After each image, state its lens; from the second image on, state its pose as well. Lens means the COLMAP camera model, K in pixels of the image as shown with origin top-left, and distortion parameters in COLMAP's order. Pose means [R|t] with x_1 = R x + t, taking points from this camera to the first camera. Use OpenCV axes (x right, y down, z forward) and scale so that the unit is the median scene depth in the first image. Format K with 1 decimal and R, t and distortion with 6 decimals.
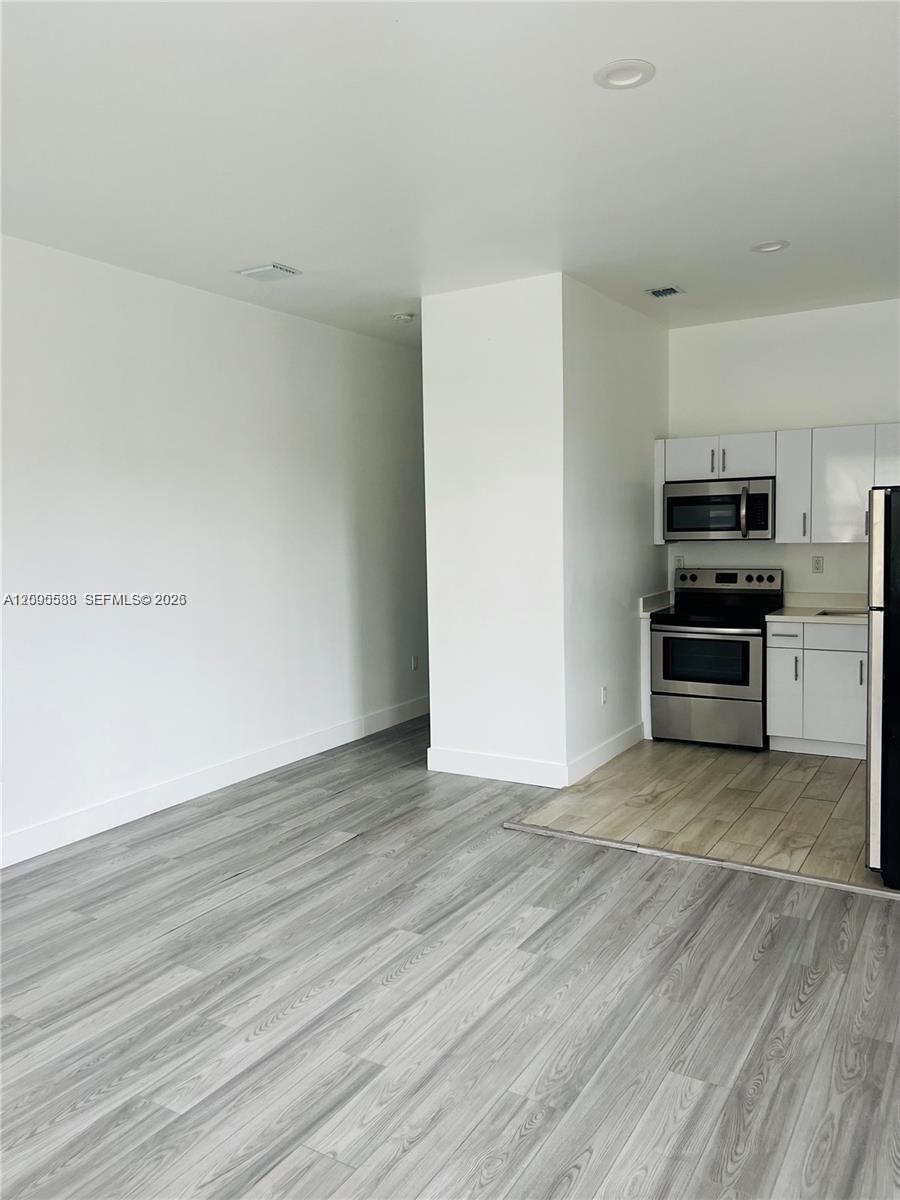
lens RADIAL K [[902.3, 0, 448.4], [0, 902.3, 601.1], [0, 0, 1]] dist [0.024947, -0.022845]
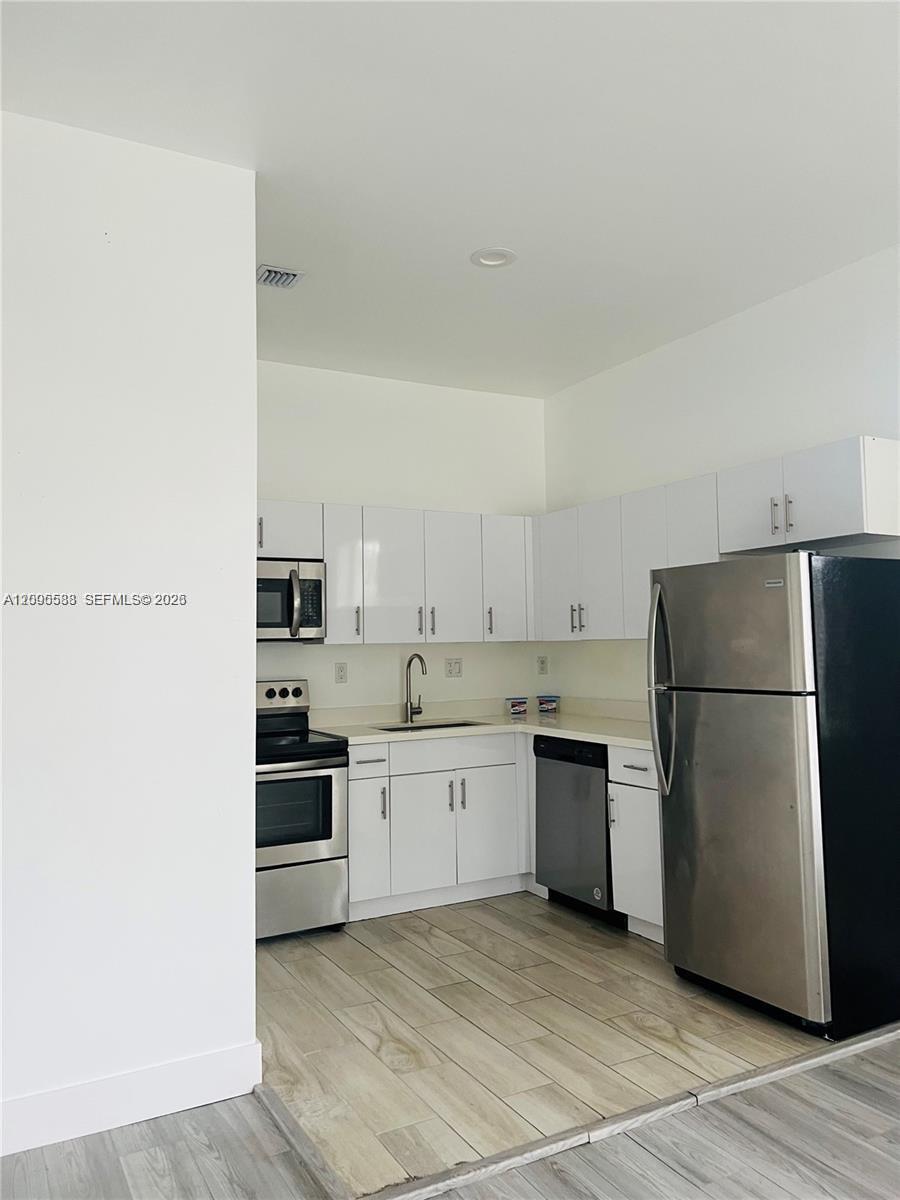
lens RADIAL K [[902.3, 0, 448.0], [0, 902.3, 595.5], [0, 0, 1]] dist [0.024947, -0.022845]
pose [[0.505468, 0.057823, 0.860906, -0.301860], [0.083488, 0.989793, -0.115498, -0.009004], [-0.858797, 0.130256, 0.495481, 0.625512]]
